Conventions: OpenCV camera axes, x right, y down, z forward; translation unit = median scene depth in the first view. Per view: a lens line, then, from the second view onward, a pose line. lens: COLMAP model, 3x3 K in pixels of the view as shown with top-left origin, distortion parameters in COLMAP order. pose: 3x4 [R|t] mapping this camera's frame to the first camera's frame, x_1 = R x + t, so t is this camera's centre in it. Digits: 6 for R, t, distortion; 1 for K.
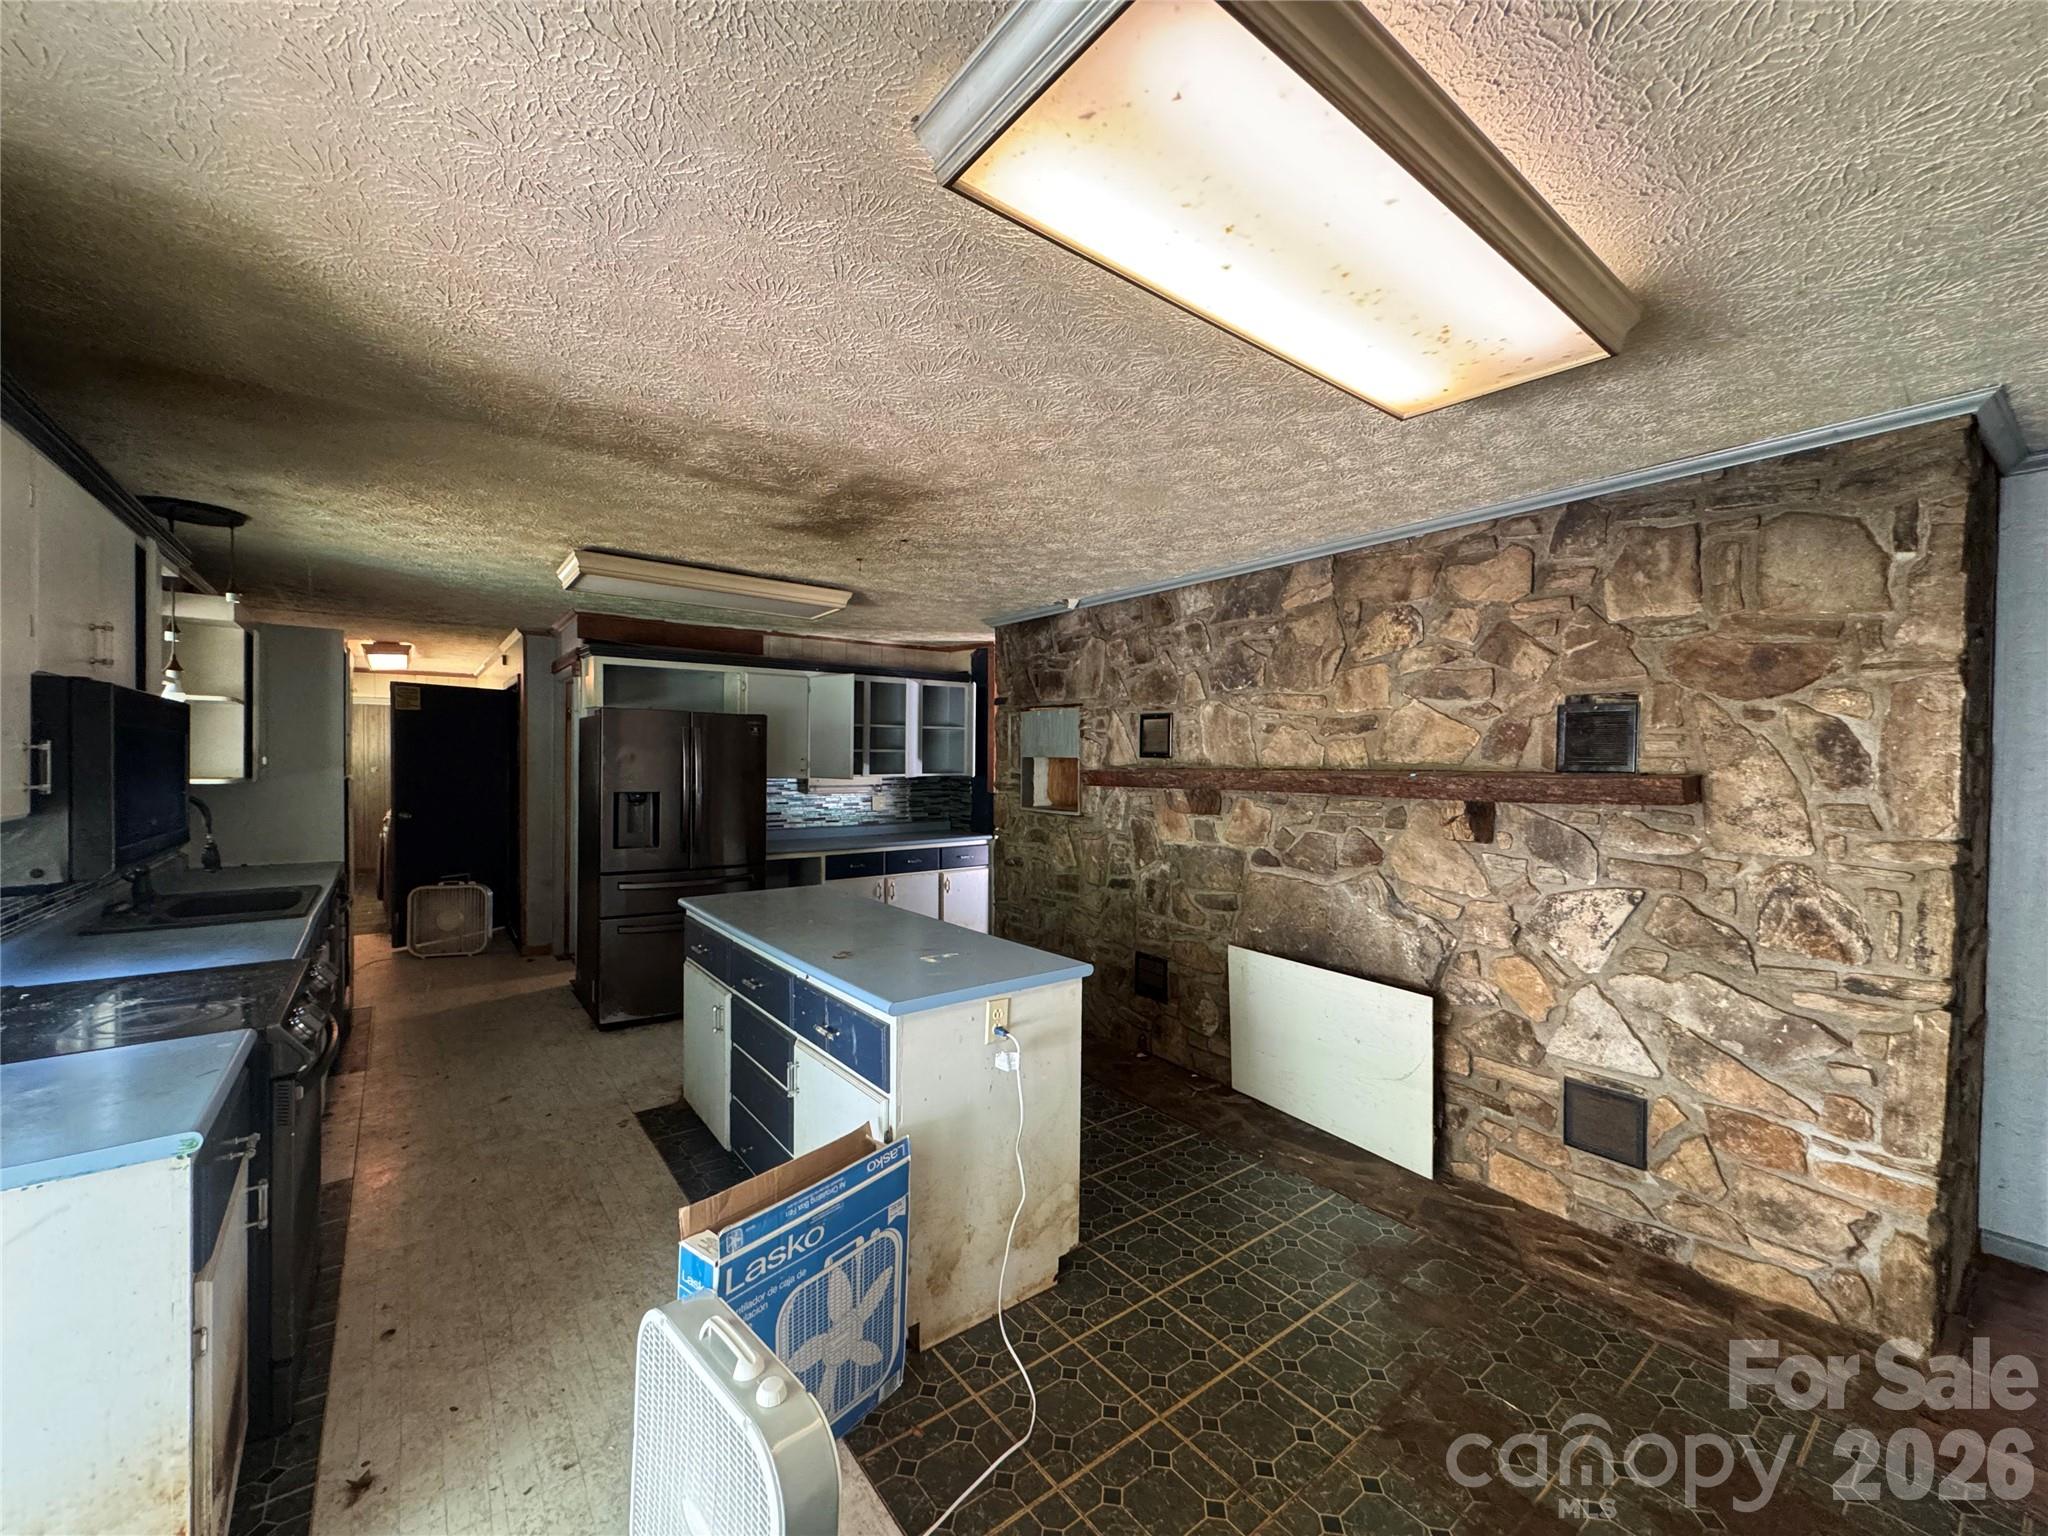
lens RADIAL K [[818.1, 0, 1024.8], [0, 818.1, 770.5], [0, 0, 1]] dist [-0.003480, -0.000589]
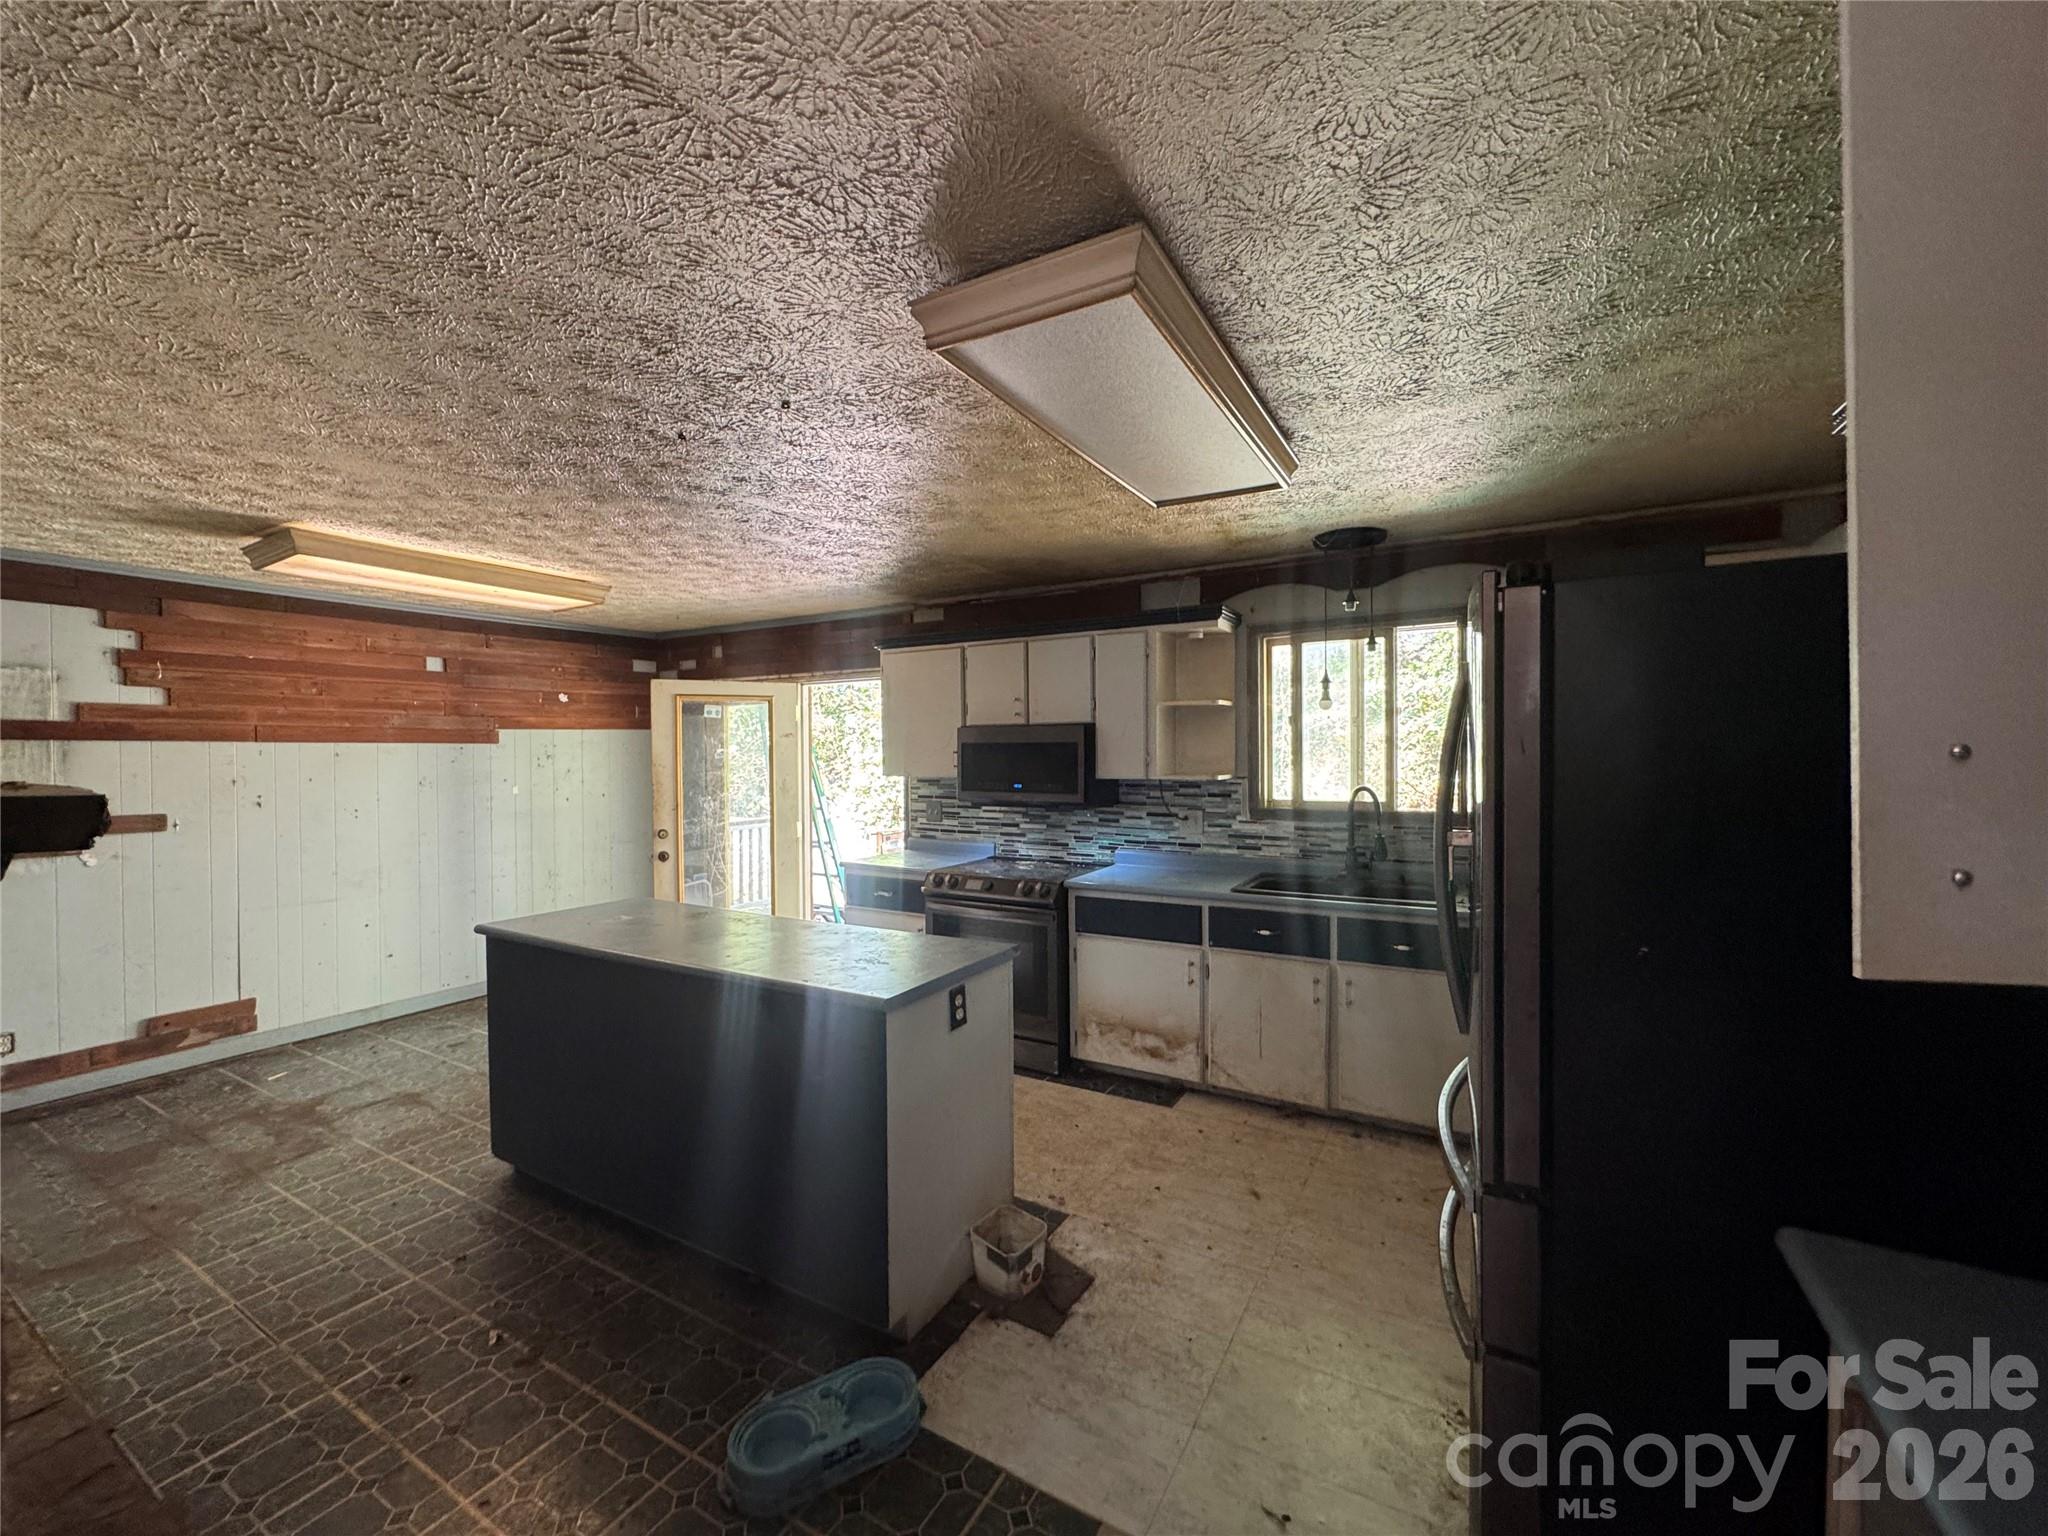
lens RADIAL K [[818.1, 0, 1021.7], [0, 818.1, 757.6], [0, 0, 1]] dist [-0.003480, -0.000589]
pose [[-0.922149, -0.004961, -0.386803, -0.135604], [-0.008629, 0.999933, 0.007746, -0.023831], [0.386739, 0.010481, -0.922130, 1.775537]]
